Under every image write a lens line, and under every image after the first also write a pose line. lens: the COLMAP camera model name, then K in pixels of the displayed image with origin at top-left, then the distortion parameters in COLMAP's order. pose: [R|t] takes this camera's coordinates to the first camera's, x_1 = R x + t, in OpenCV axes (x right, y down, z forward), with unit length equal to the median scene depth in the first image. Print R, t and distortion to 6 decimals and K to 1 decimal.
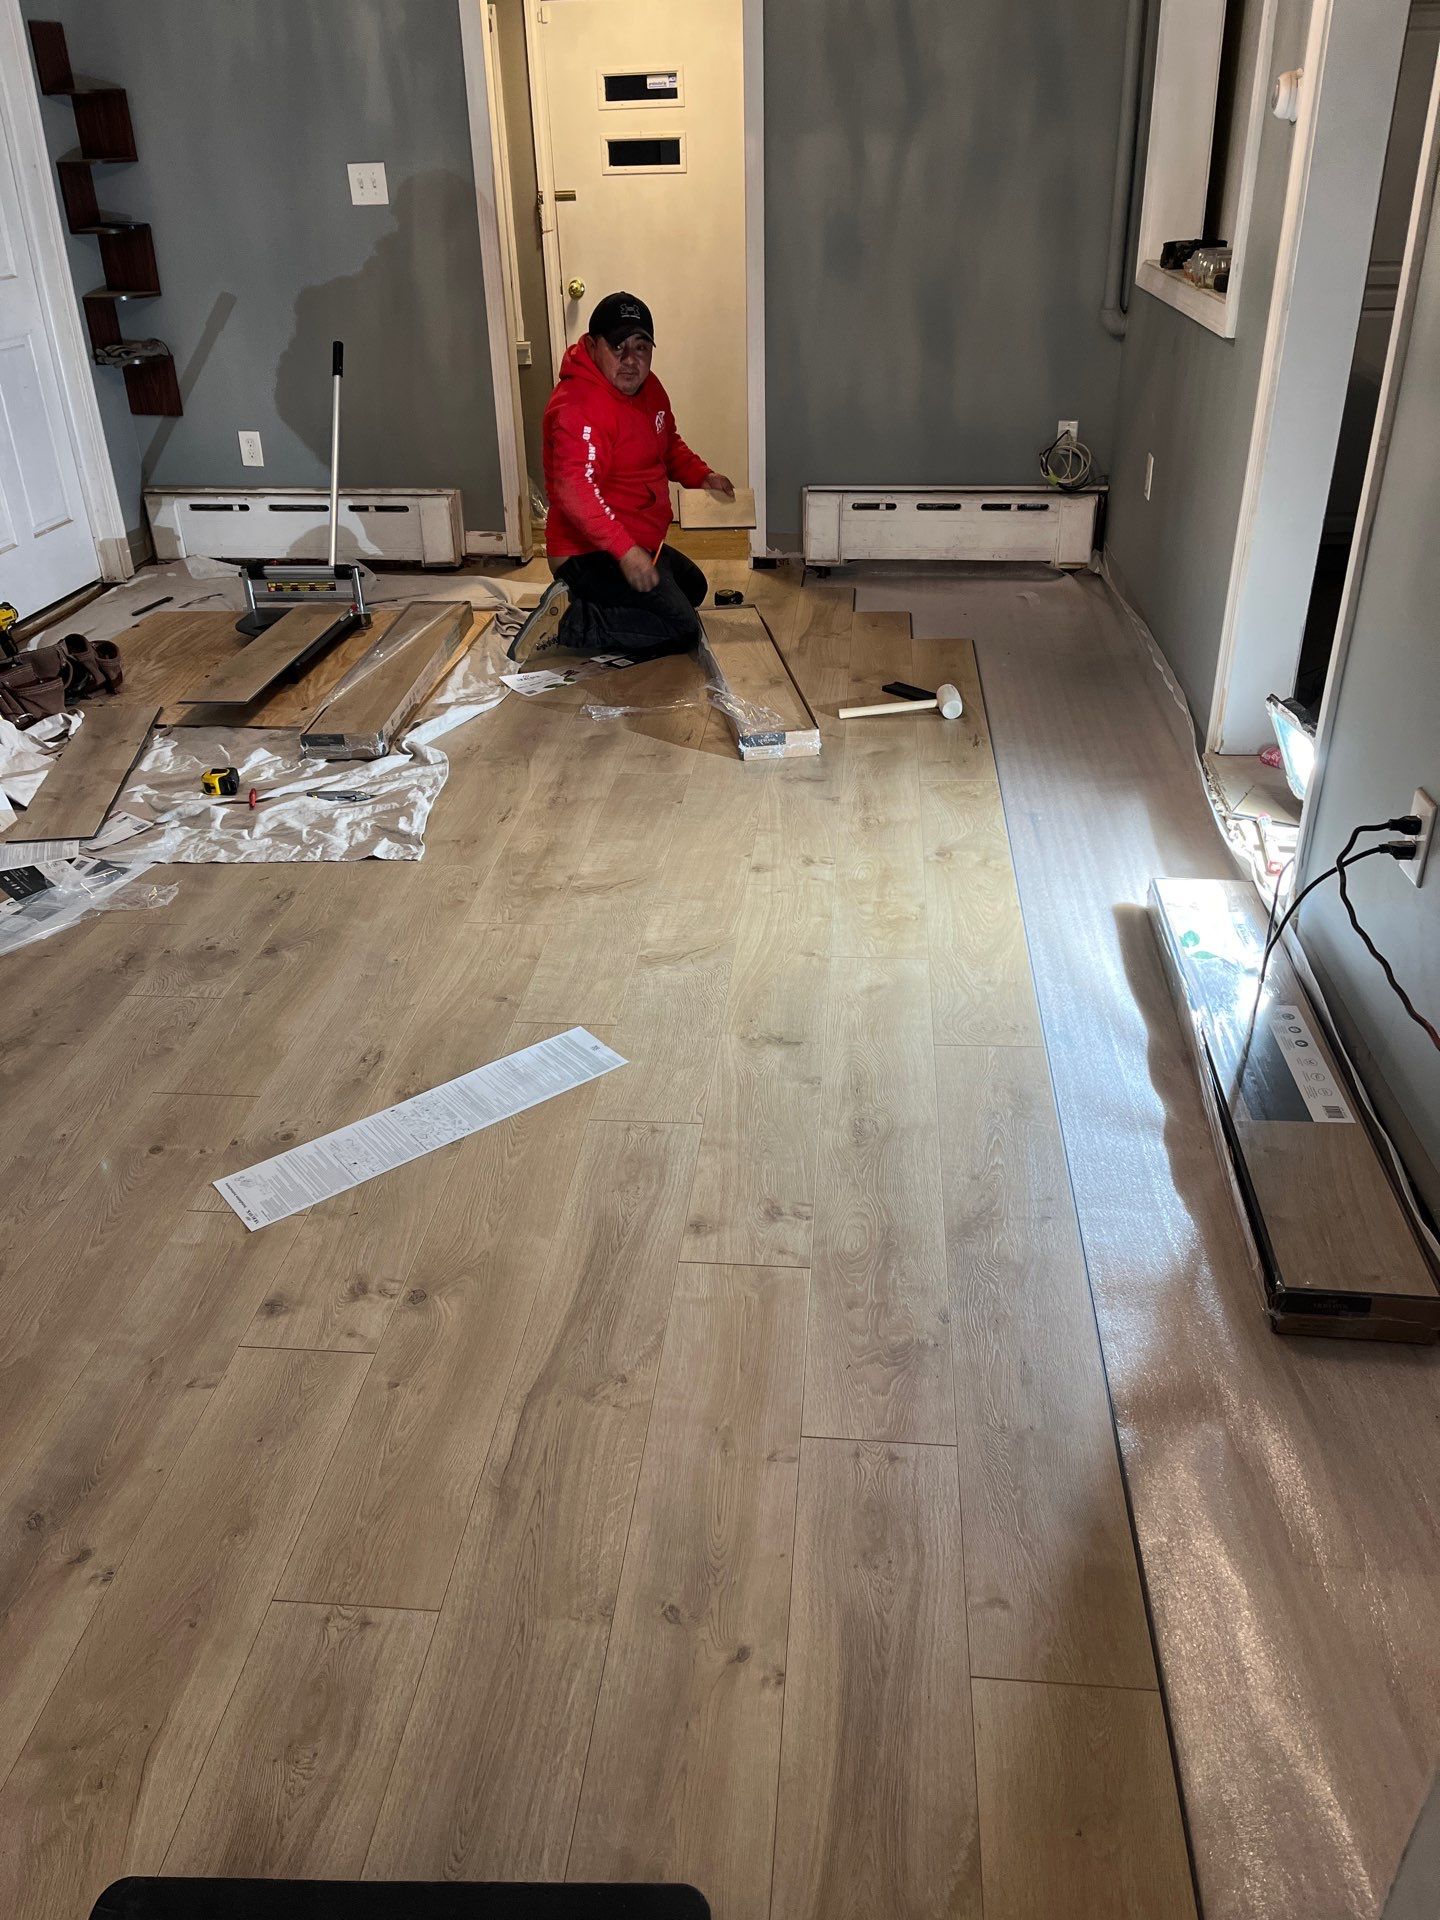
lens RADIAL K [[1458.3, 0, 718.0], [0, 1458.3, 953.2], [0, 0, 1]] dist [0.056709, -0.091861]
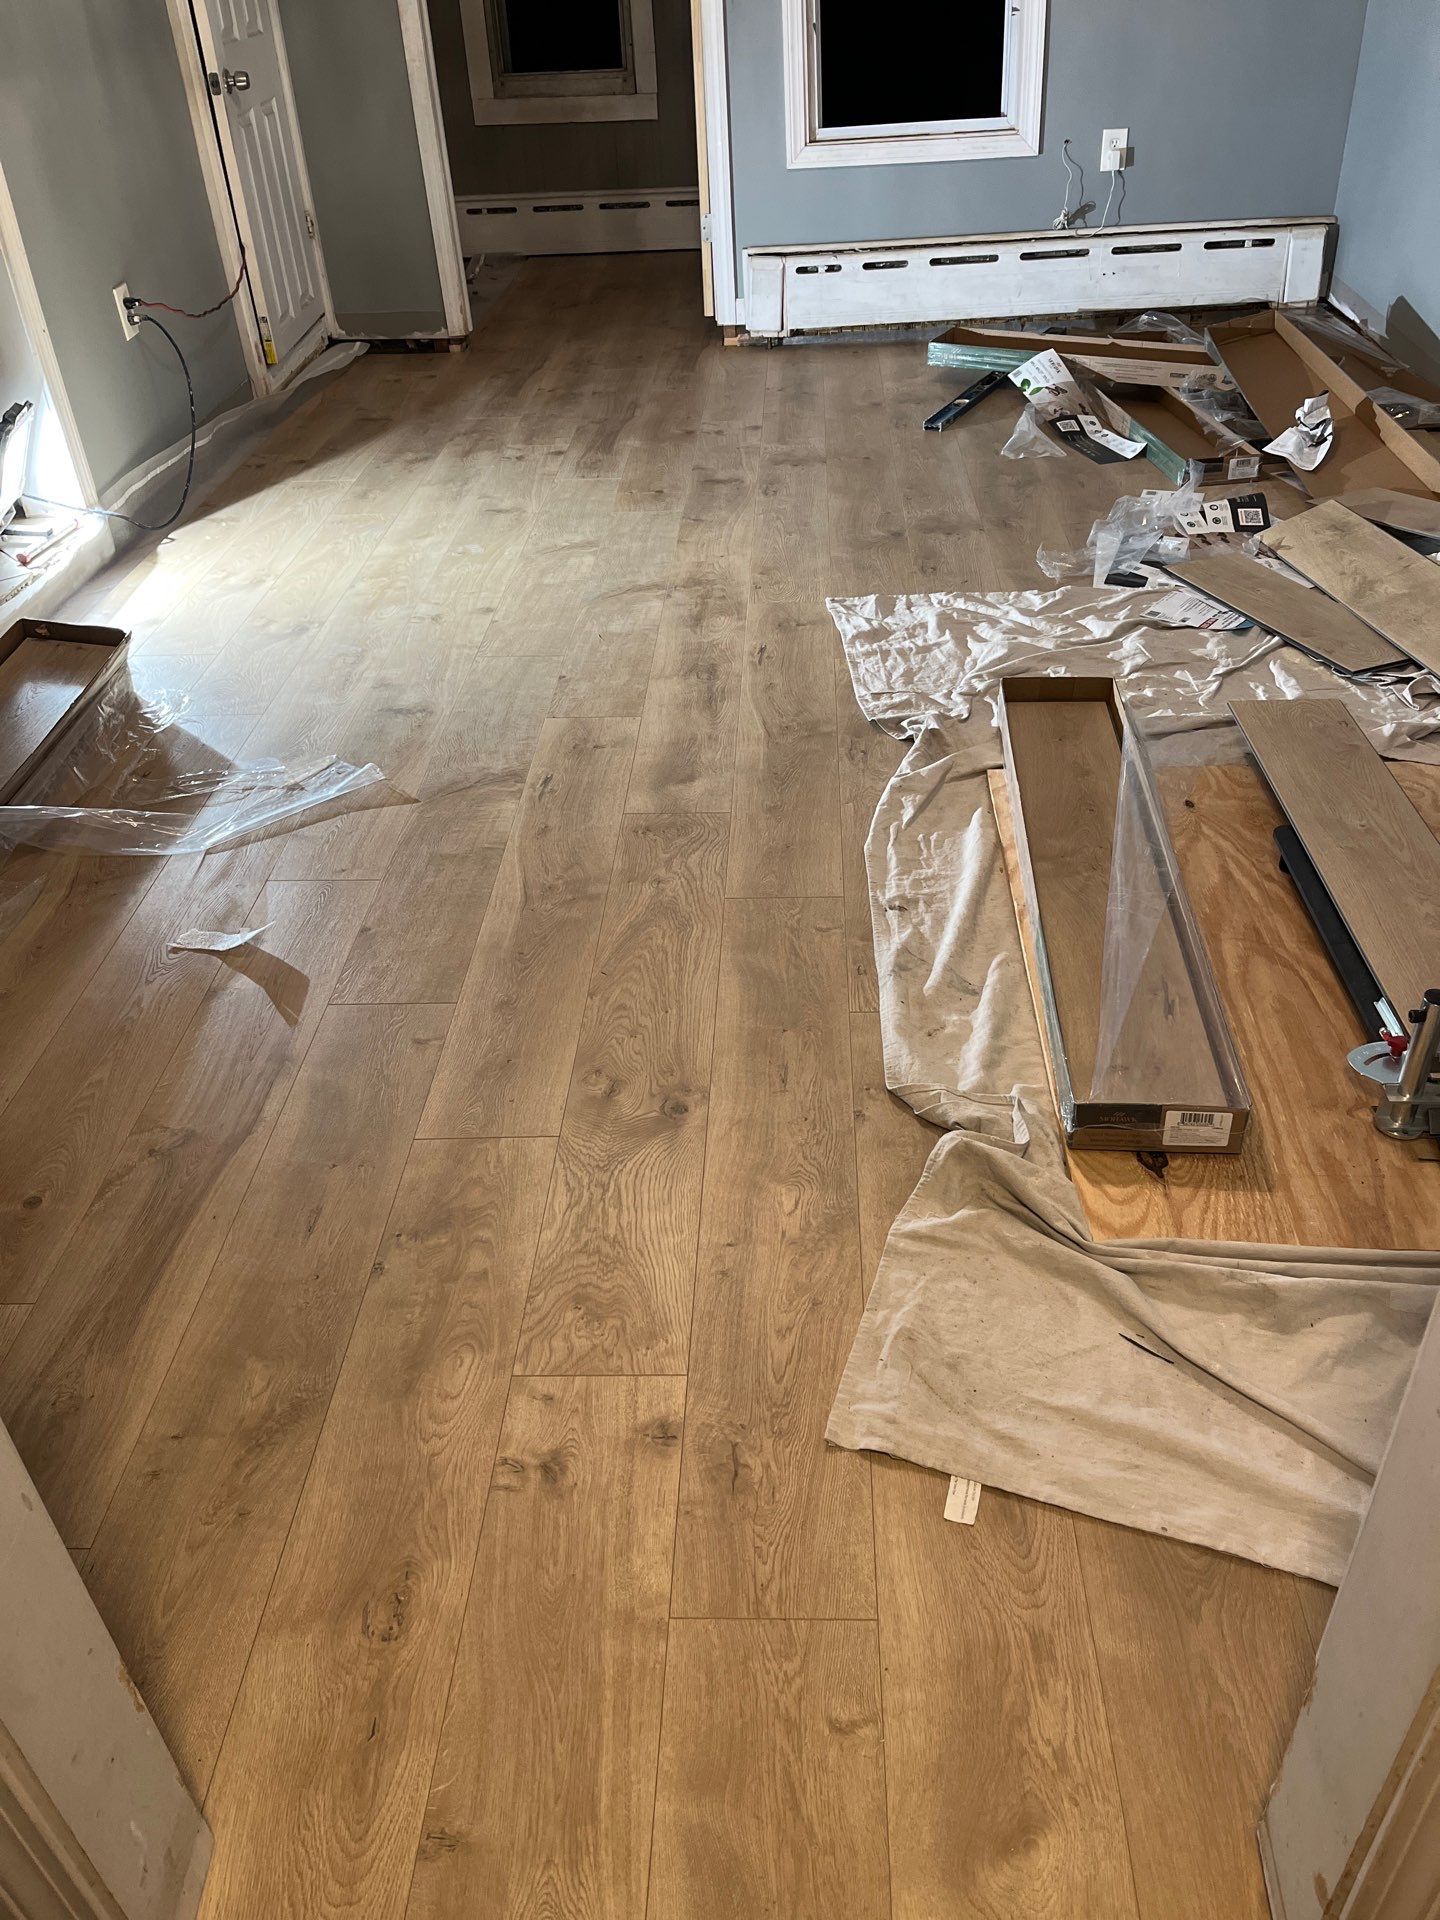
lens RADIAL K [[1458.3, 0, 718.0], [0, 1458.3, 953.2], [0, 0, 1]] dist [0.056709, -0.091861]
pose [[-0.996593, 0.082338, -0.004848, -0.119124], [0.031384, 0.432906, 0.900892, -0.954917], [0.076277, 0.897671, -0.434015, 1.821908]]
